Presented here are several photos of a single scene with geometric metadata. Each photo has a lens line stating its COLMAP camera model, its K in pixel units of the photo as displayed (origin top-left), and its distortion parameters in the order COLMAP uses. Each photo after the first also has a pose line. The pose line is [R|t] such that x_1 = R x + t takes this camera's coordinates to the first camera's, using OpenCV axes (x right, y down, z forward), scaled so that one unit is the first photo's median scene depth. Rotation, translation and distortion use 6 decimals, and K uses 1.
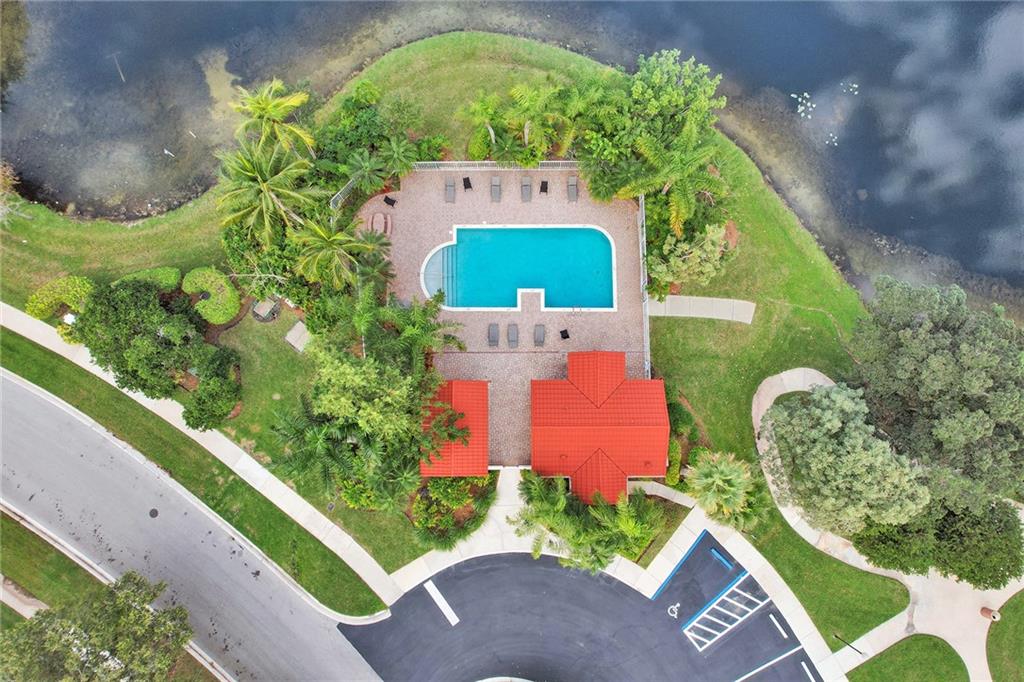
lens RADIAL K [[636.6, 0, 513.9], [0, 636.6, 341.6], [0, 0, 1]] dist [-0.034908, 0.021065]
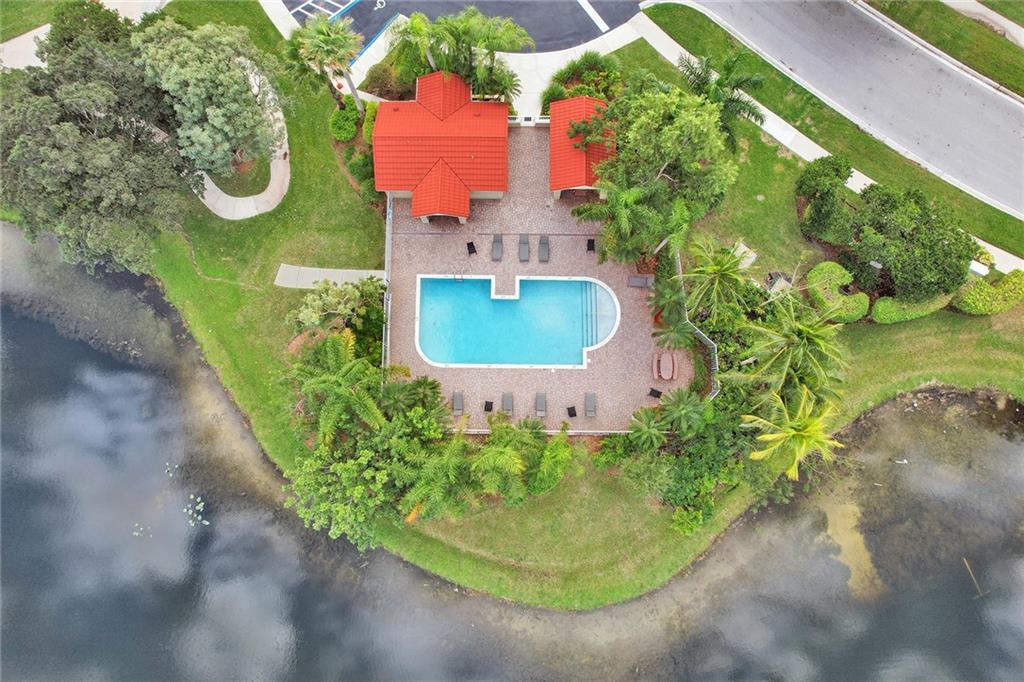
lens RADIAL K [[636.6, 0, 512.7], [0, 636.6, 351.2], [0, 0, 1]] dist [-0.034908, 0.021065]
pose [[-0.999838, -0.012792, 0.012687, 0.001507], [0.015477, -0.970326, 0.241306, -0.399128], [0.009223, 0.241464, 0.970366, 0.085717]]
